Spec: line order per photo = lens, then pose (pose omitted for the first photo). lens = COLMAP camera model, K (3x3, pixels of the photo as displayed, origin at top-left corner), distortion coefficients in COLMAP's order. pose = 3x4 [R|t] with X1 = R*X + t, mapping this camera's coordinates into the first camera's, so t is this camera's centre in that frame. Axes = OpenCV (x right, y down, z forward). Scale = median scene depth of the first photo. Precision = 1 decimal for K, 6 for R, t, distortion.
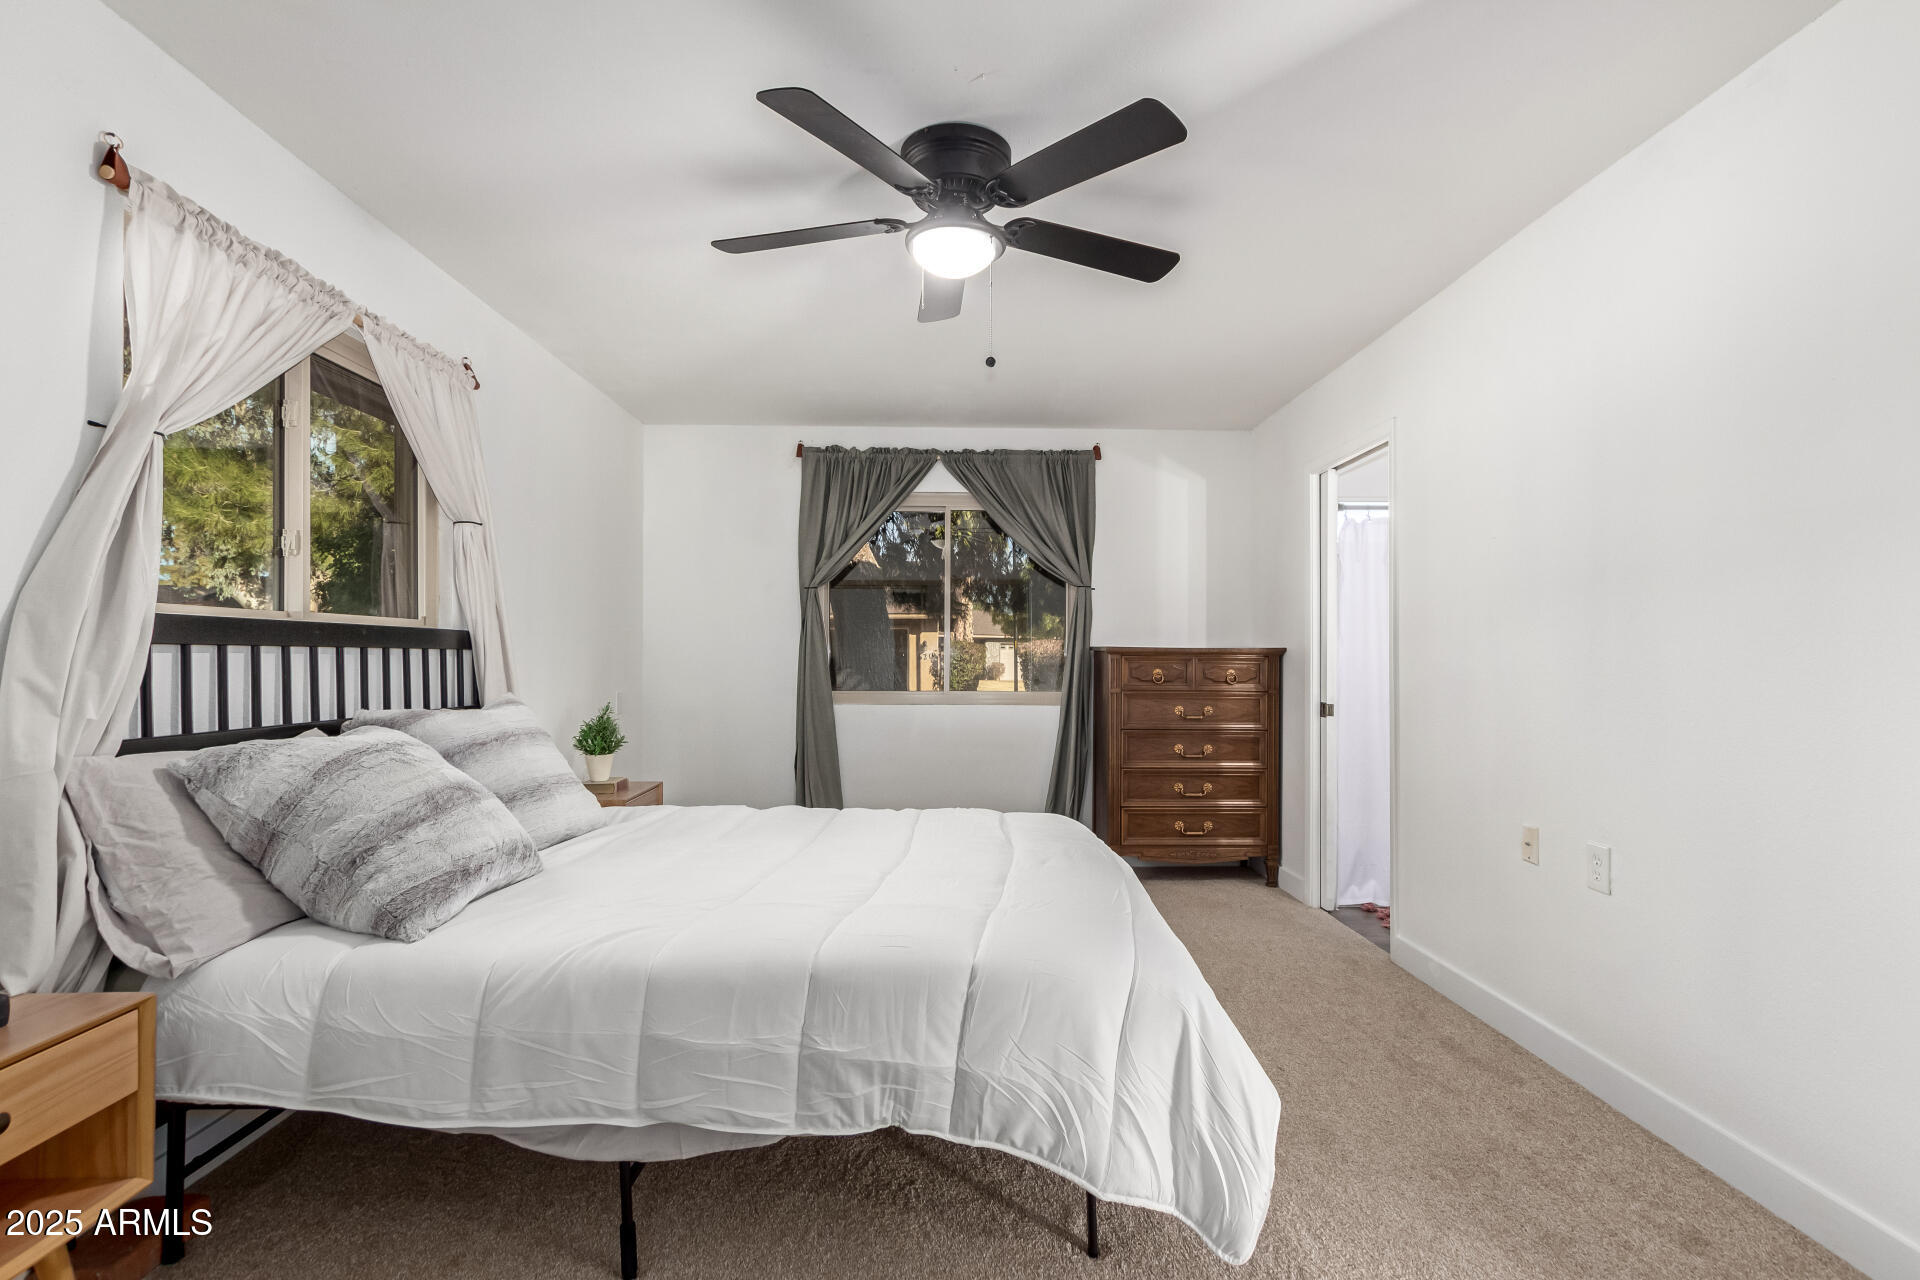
lens RADIAL K [[891.5, 0, 964.2], [0, 891.5, 651.2], [0, 0, 1]] dist [0.011593, -0.001328]
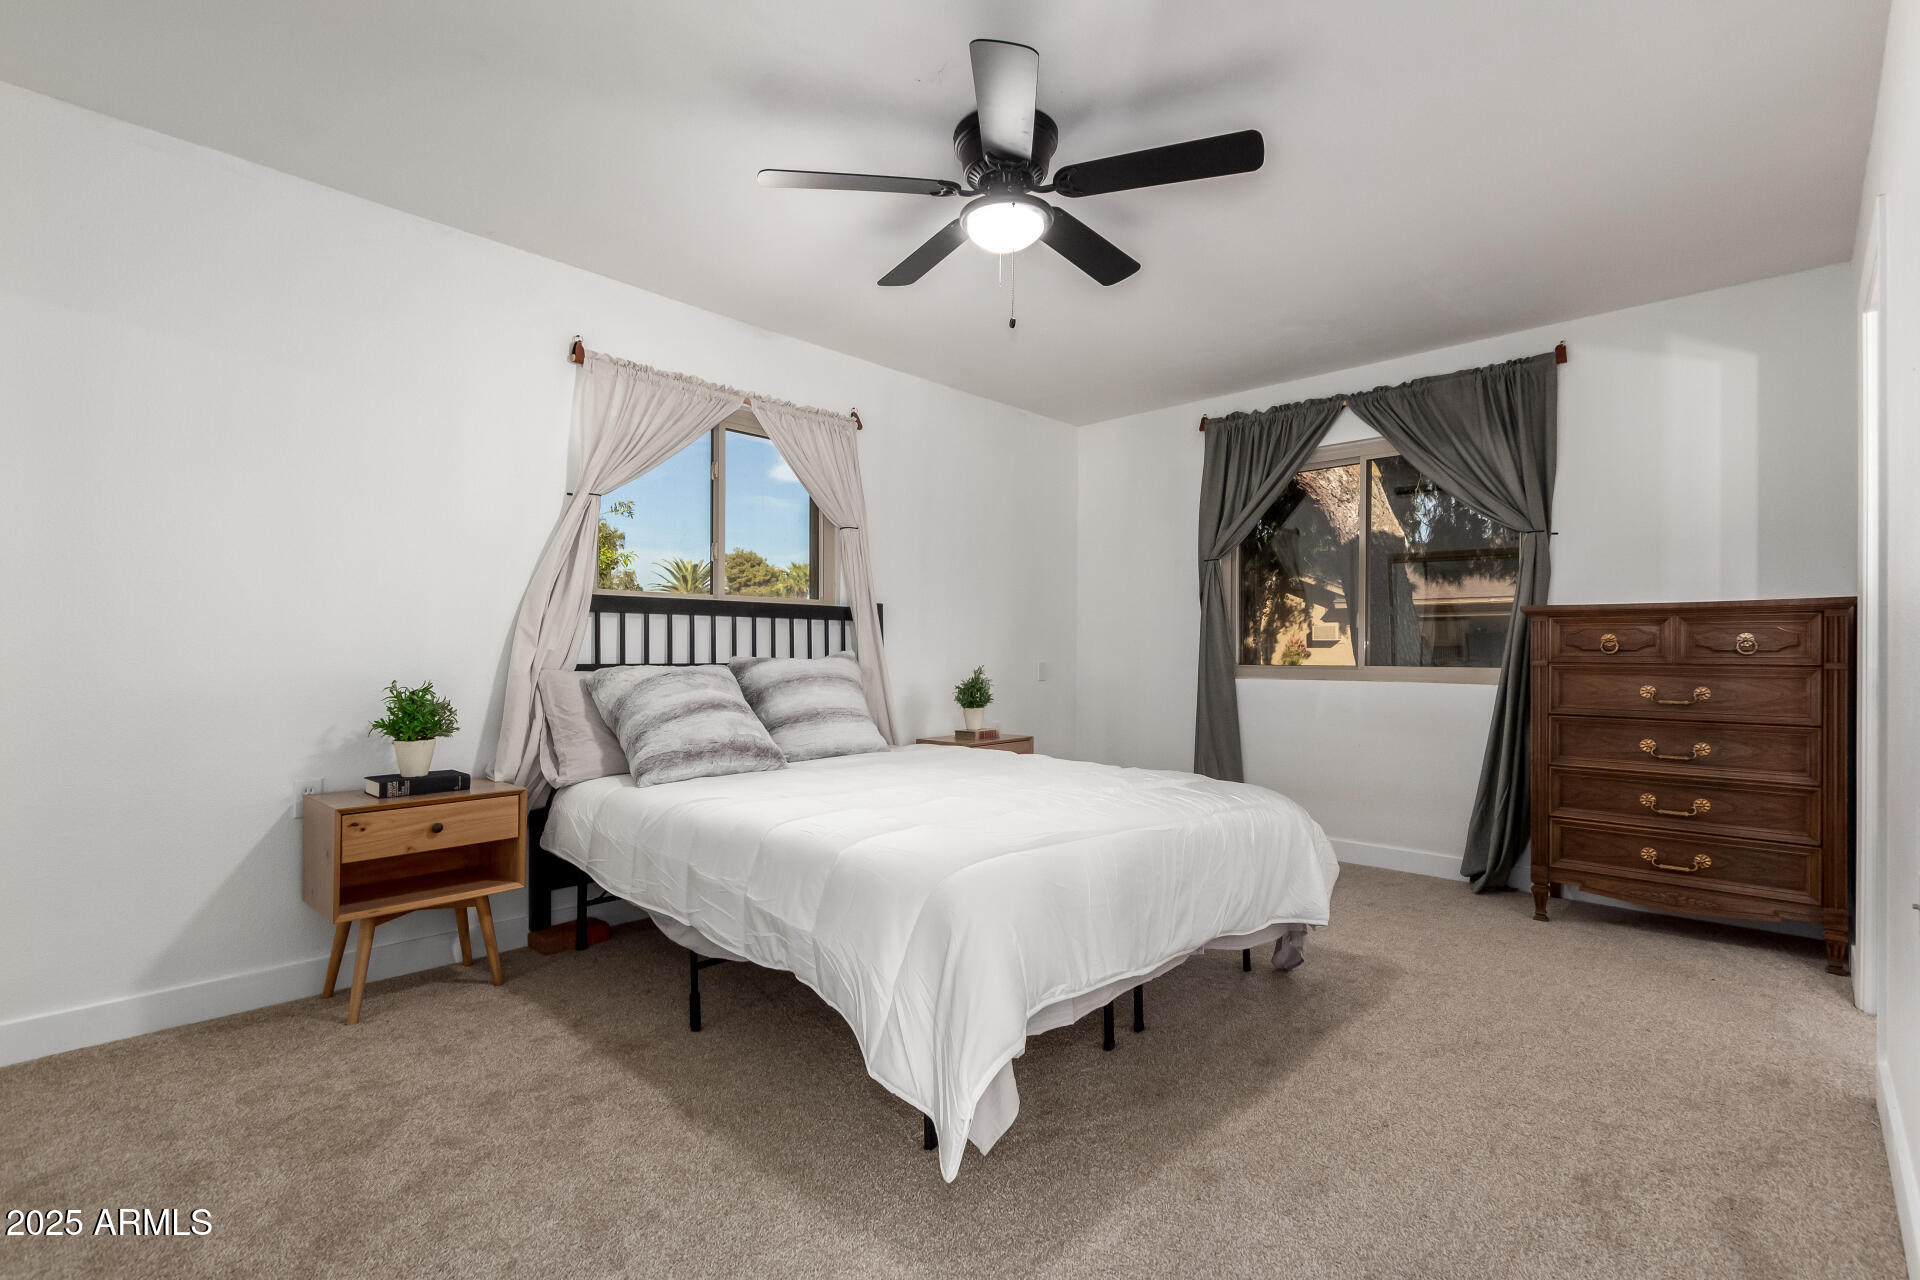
lens RADIAL K [[891.5, 0, 967.5], [0, 891.5, 653.1], [0, 0, 1]] dist [0.011593, -0.001328]
pose [[0.703915, -0.001345, -0.710283, 0.368379], [0.005174, 0.999981, 0.003235, 0.030222], [0.710266, -0.005952, 0.703909, 0.110139]]
